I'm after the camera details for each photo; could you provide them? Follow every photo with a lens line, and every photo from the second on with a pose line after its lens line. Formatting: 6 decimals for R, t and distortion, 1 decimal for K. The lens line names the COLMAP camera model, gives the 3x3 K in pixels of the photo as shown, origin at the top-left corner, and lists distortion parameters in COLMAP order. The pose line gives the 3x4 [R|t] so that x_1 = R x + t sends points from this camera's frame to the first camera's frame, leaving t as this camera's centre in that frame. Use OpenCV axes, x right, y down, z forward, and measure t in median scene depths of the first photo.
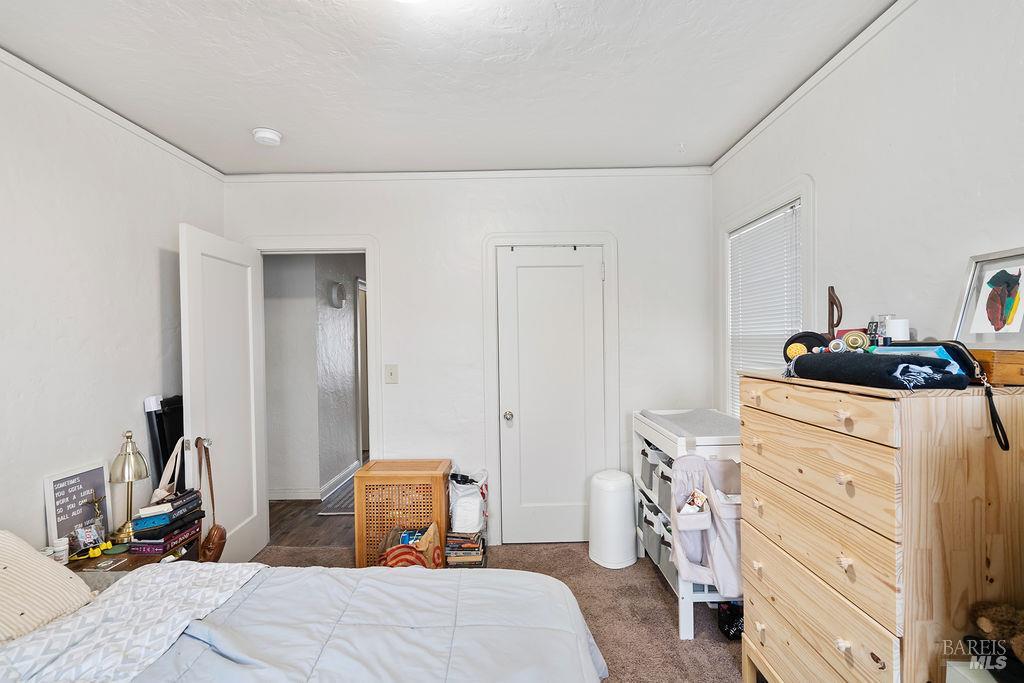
lens RADIAL K [[466.0, 0, 510.5], [0, 466.0, 346.4], [0, 0, 1]] dist [-0.000794, 0.000182]
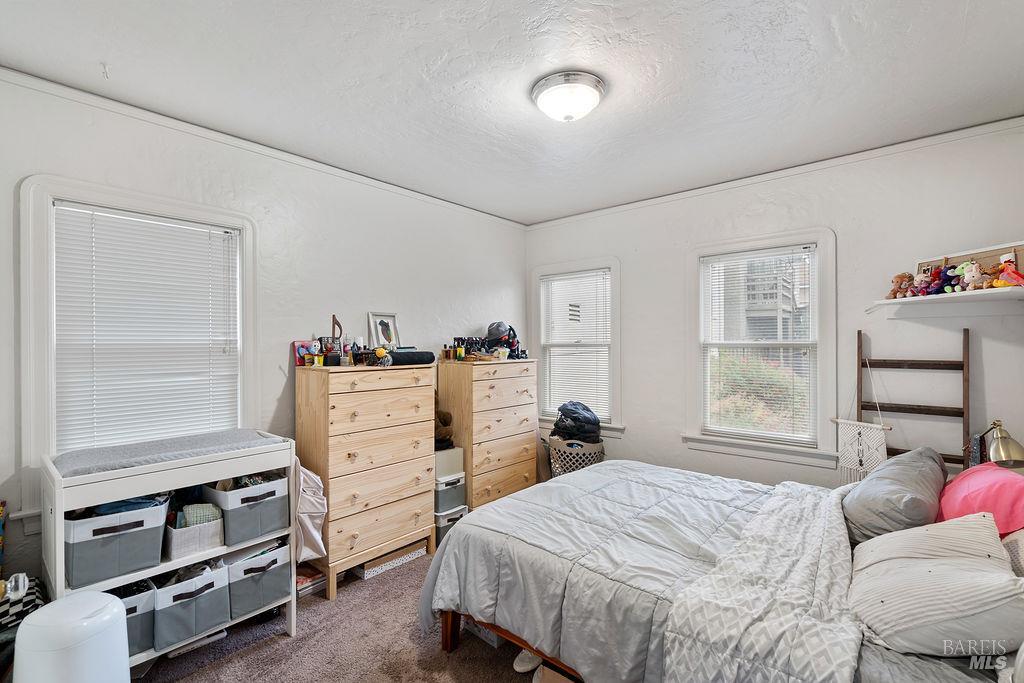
lens RADIAL K [[466.0, 0, 510.5], [0, 466.0, 346.4], [0, 0, 1]] dist [-0.000794, 0.000182]
pose [[-0.761395, 0.035580, 0.647311, -0.880300], [0.040509, 0.999153, -0.007270, 0.023712], [-0.647021, 0.020686, -0.762191, 1.926030]]
